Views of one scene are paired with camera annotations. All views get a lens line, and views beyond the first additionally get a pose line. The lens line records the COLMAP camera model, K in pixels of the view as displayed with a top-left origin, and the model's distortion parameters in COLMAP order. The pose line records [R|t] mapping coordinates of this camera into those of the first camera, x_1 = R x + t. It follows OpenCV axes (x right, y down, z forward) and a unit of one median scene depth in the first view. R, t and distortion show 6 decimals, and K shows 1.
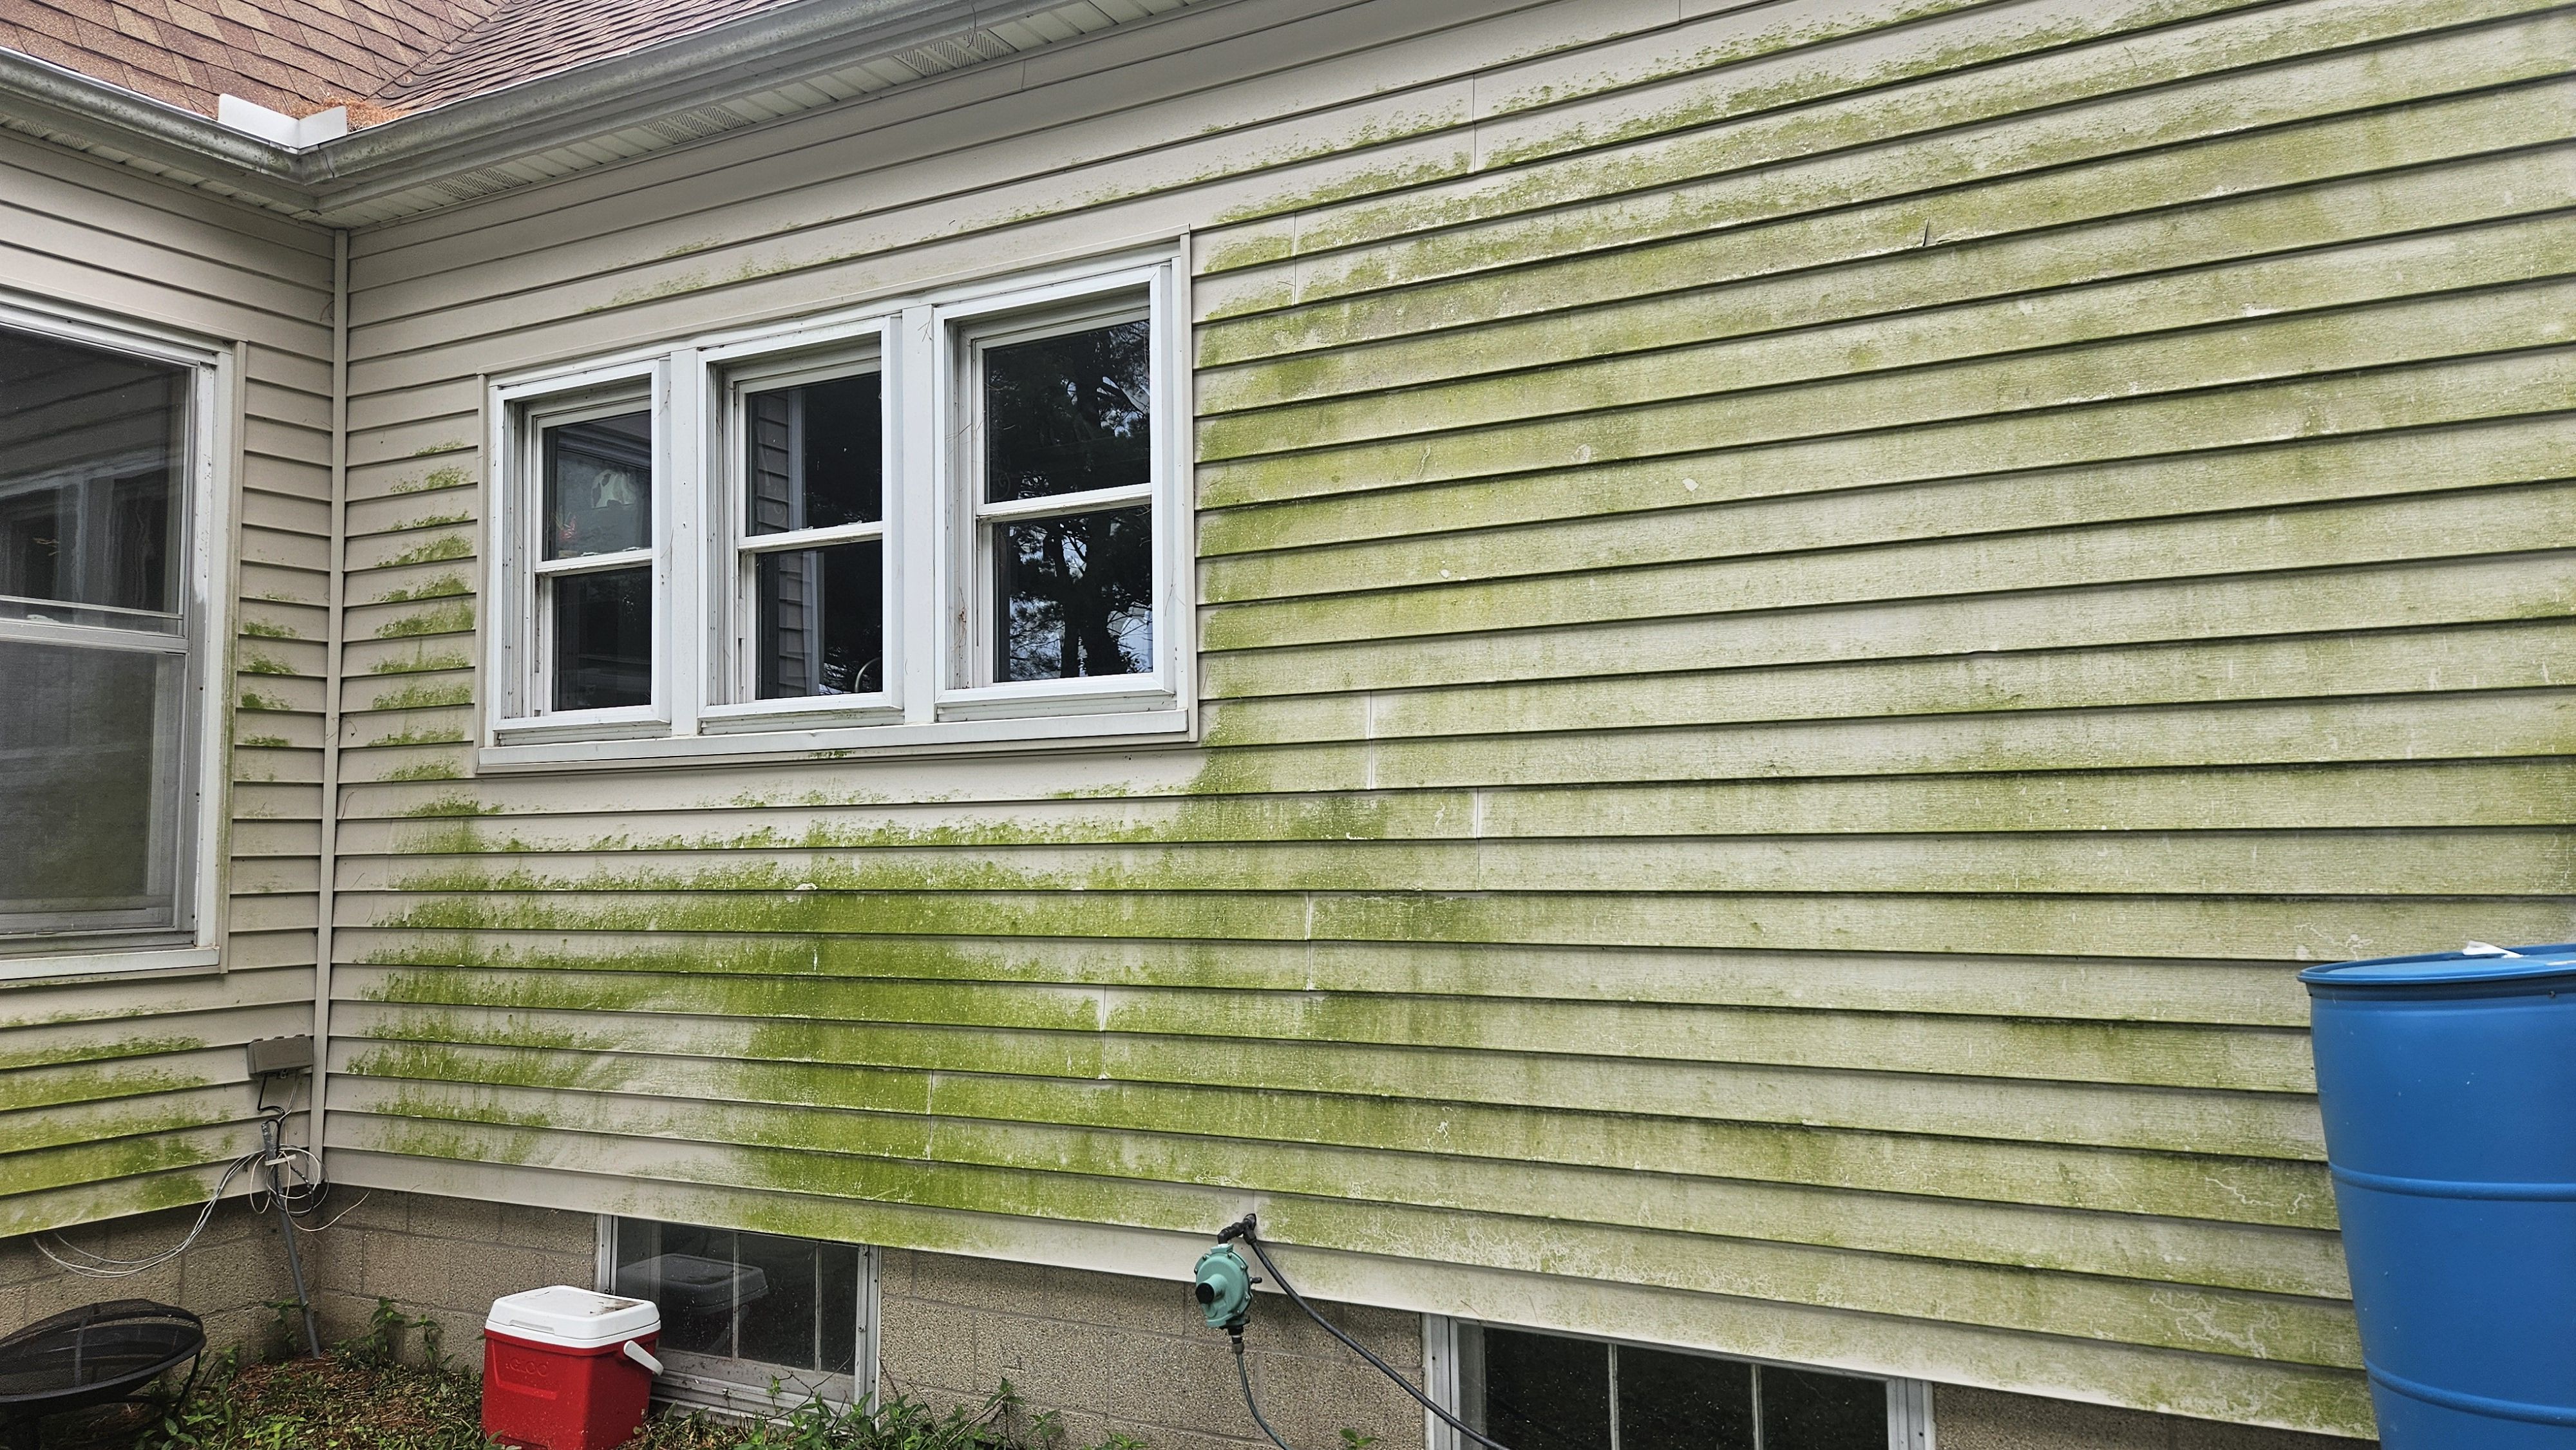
lens RADIAL K [[1696.6, 0, 1288.0], [0, 1696.6, 725.0], [0, 0, 1]] dist [0.082769, -0.062208]
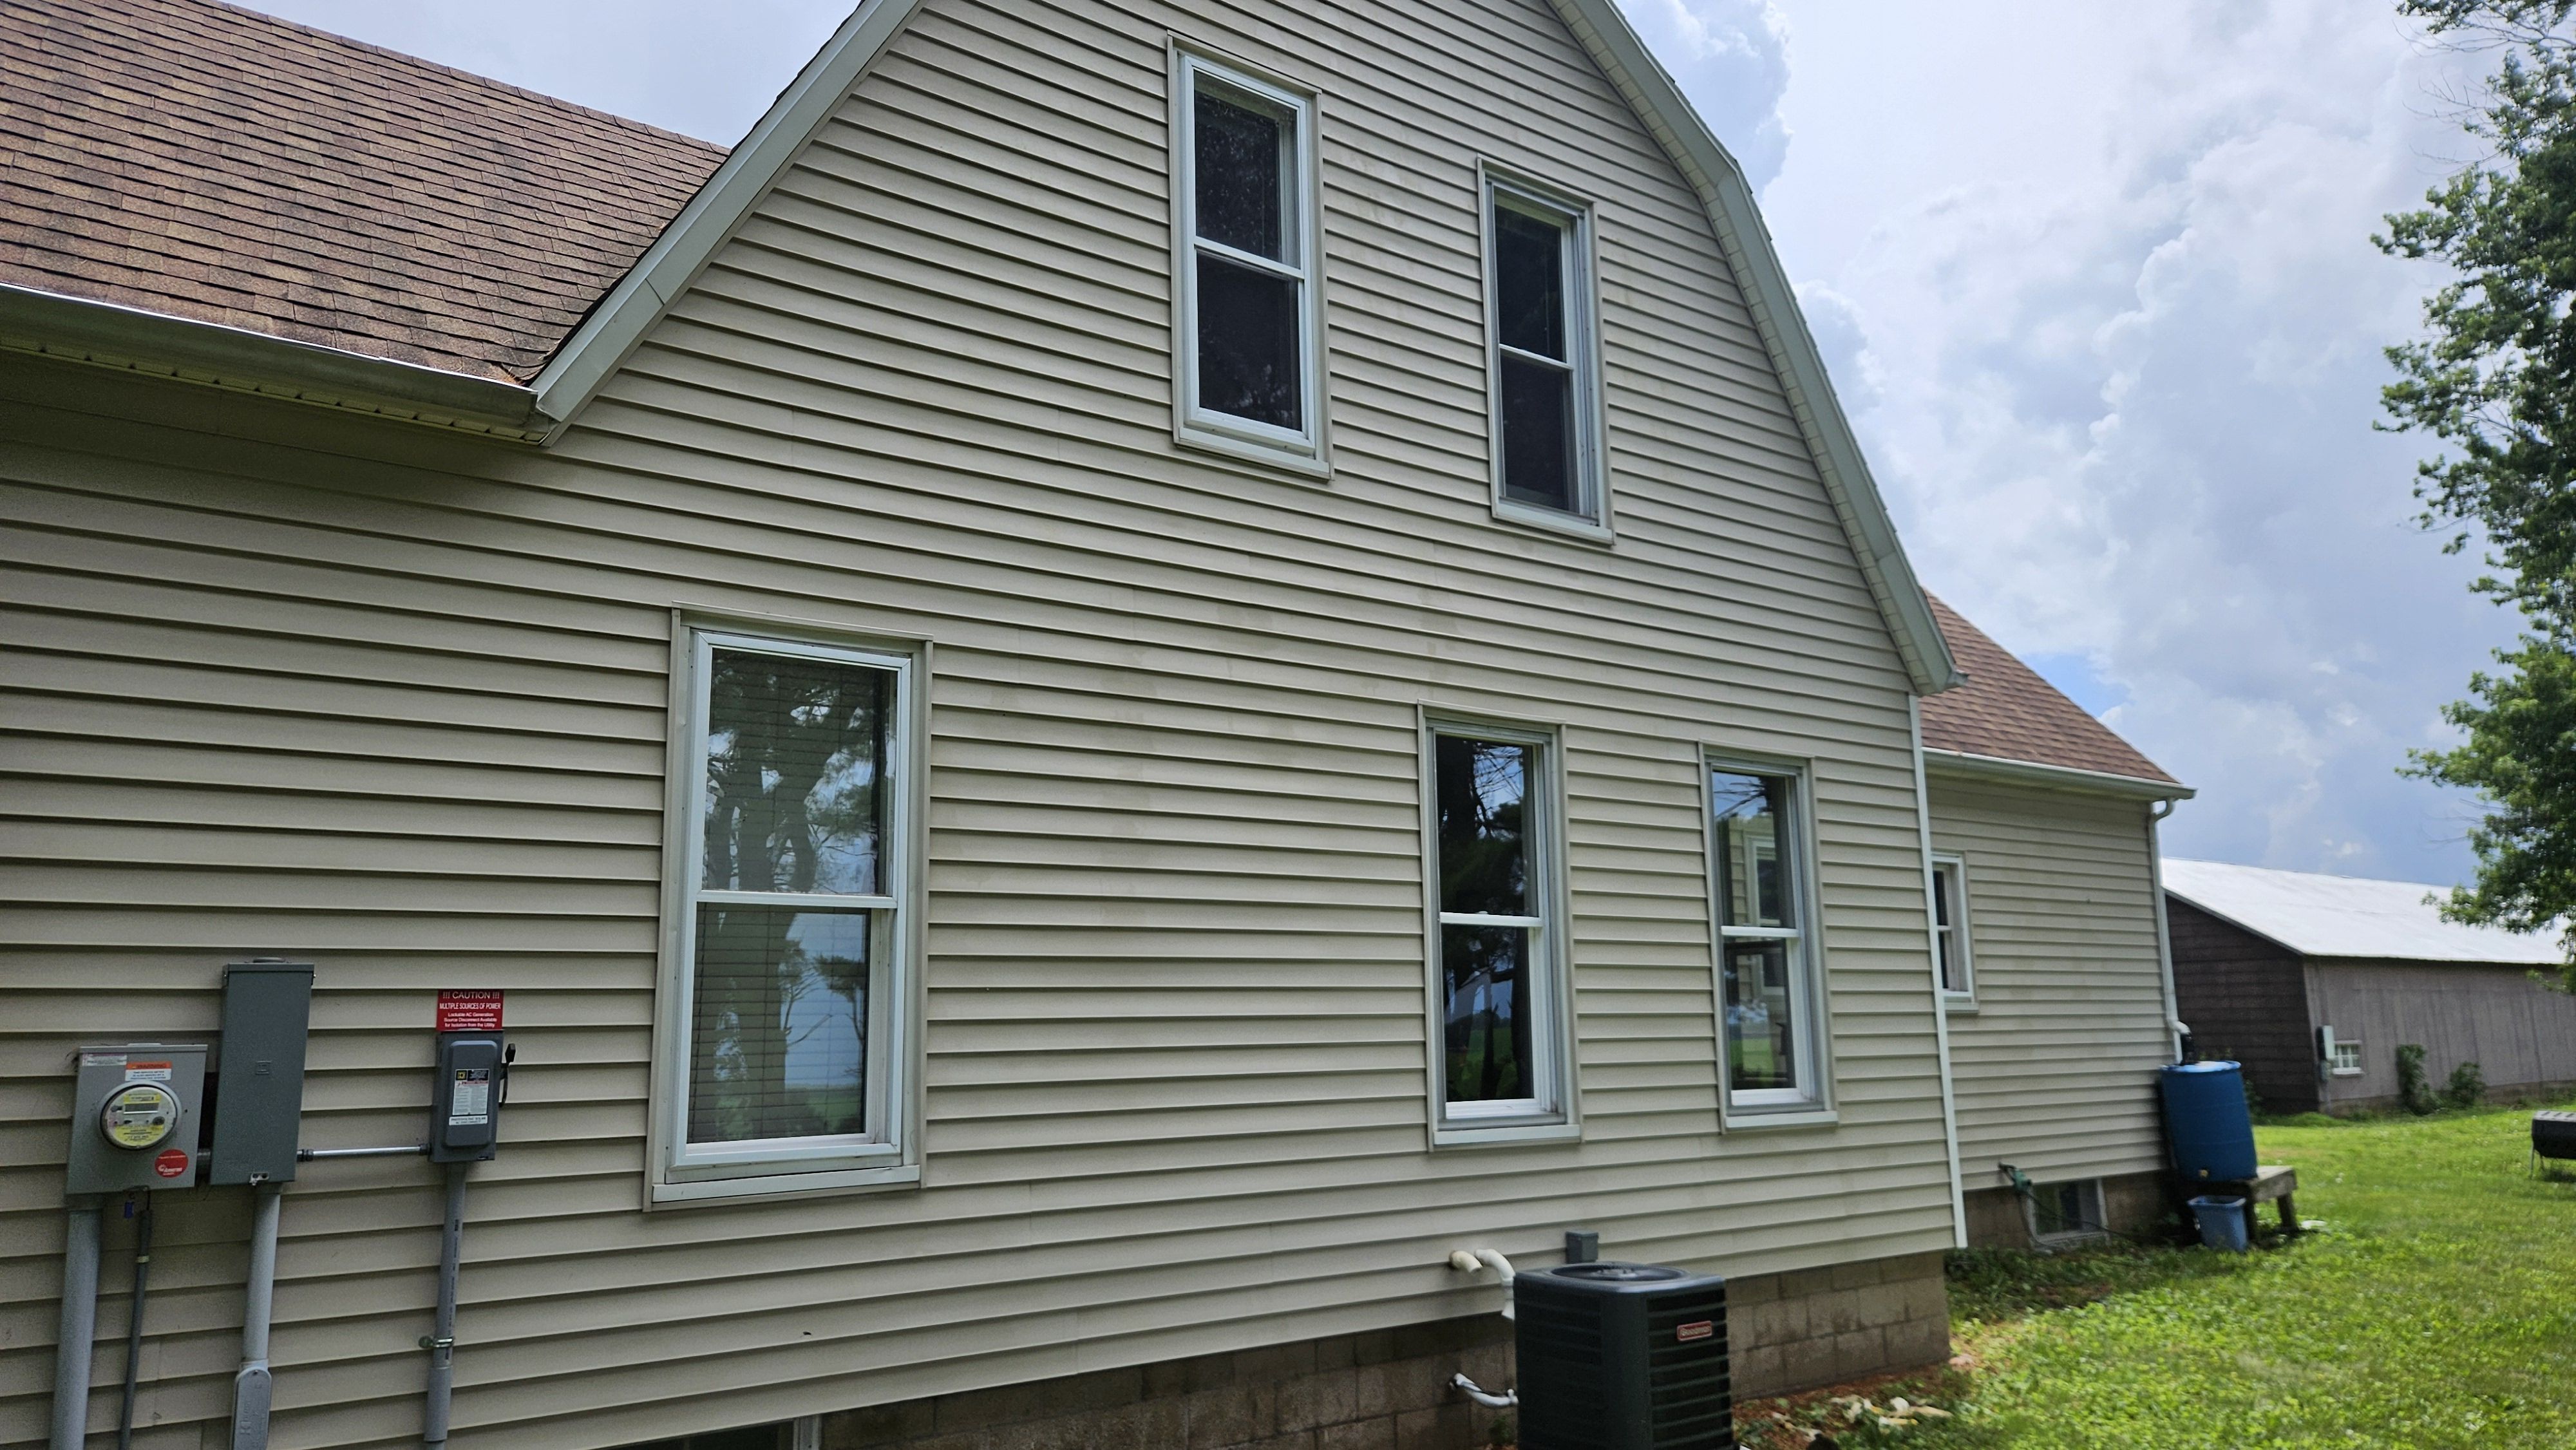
lens RADIAL K [[1696.6, 0, 1288.0], [0, 1696.6, 725.0], [0, 0, 1]] dist [0.082769, -0.062208]
pose [[0.439874, 0.162202, 0.883290, -3.109051], [-0.052514, 0.986517, -0.155006, 0.038467], [-0.896523, 0.021798, 0.442461, 0.639225]]
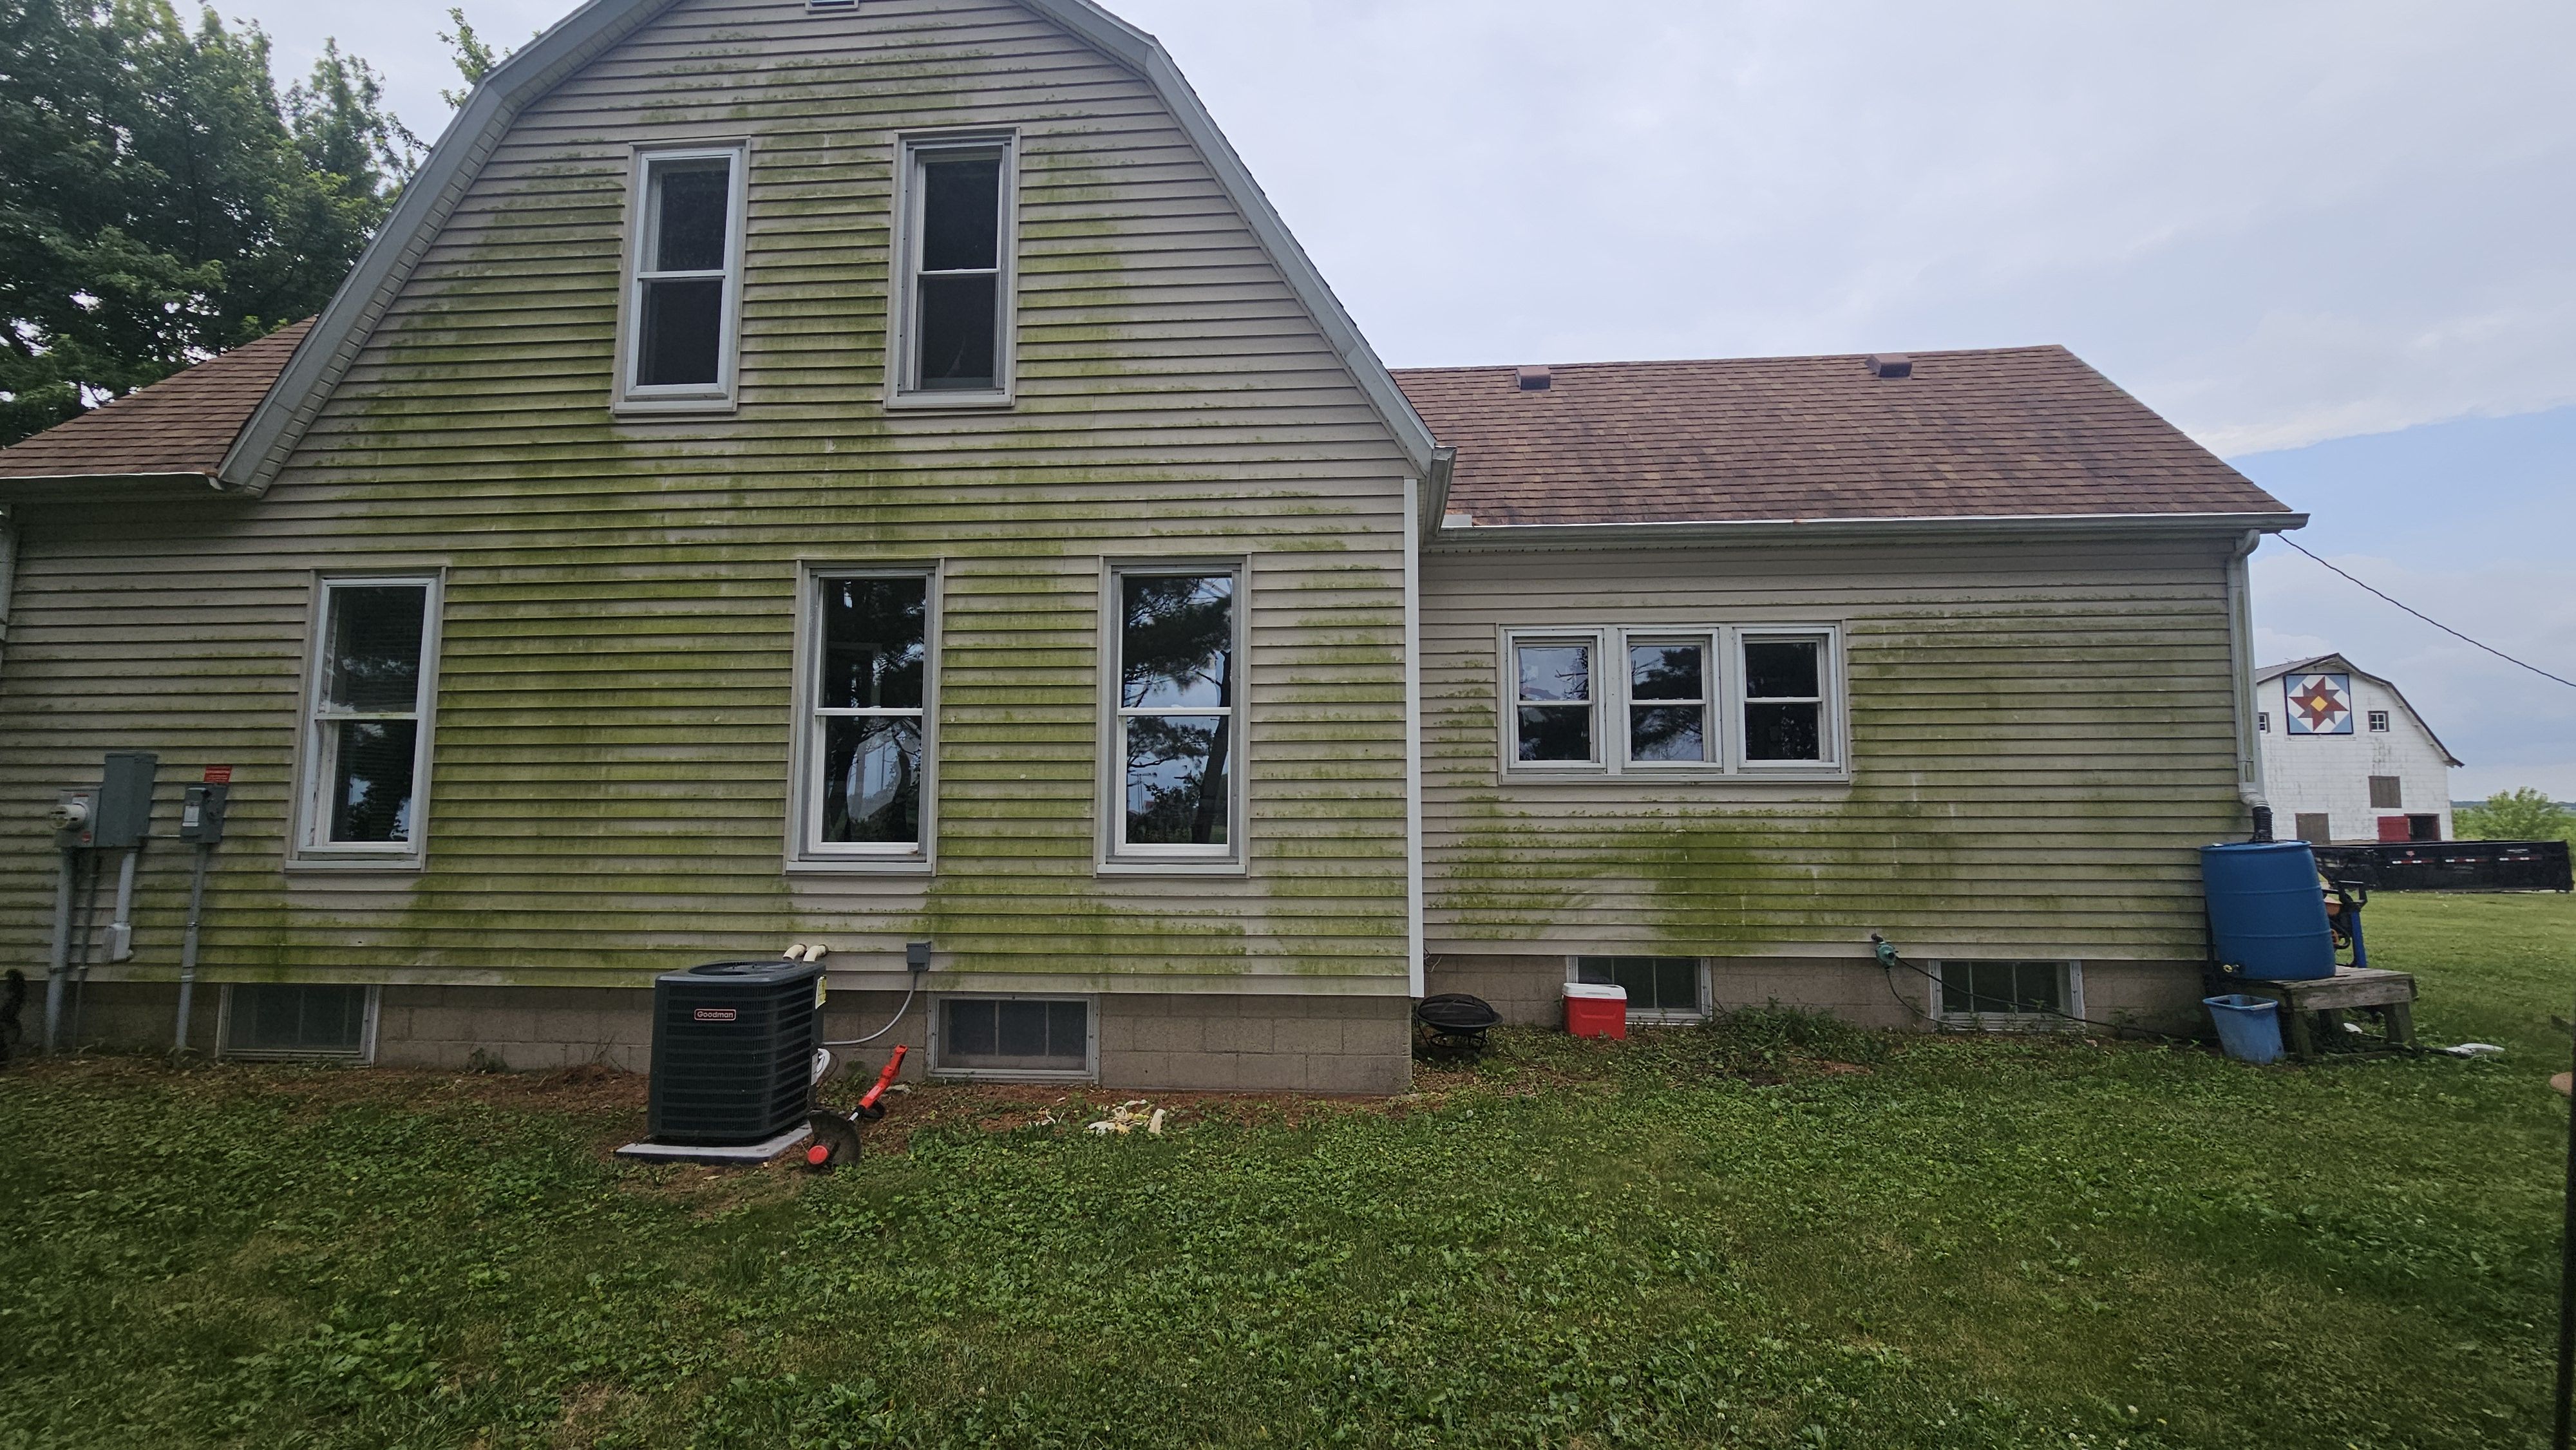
lens RADIAL K [[1029.1, 0, 1288.0], [0, 1029.1, 725.0], [0, 0, 1]] dist [0.001534, 0.000268]
pose [[0.917008, 0.043789, 0.396457, -1.535895], [-0.037633, 0.999020, -0.023296, -0.014007], [-0.397088, 0.006443, 0.917758, -0.278509]]
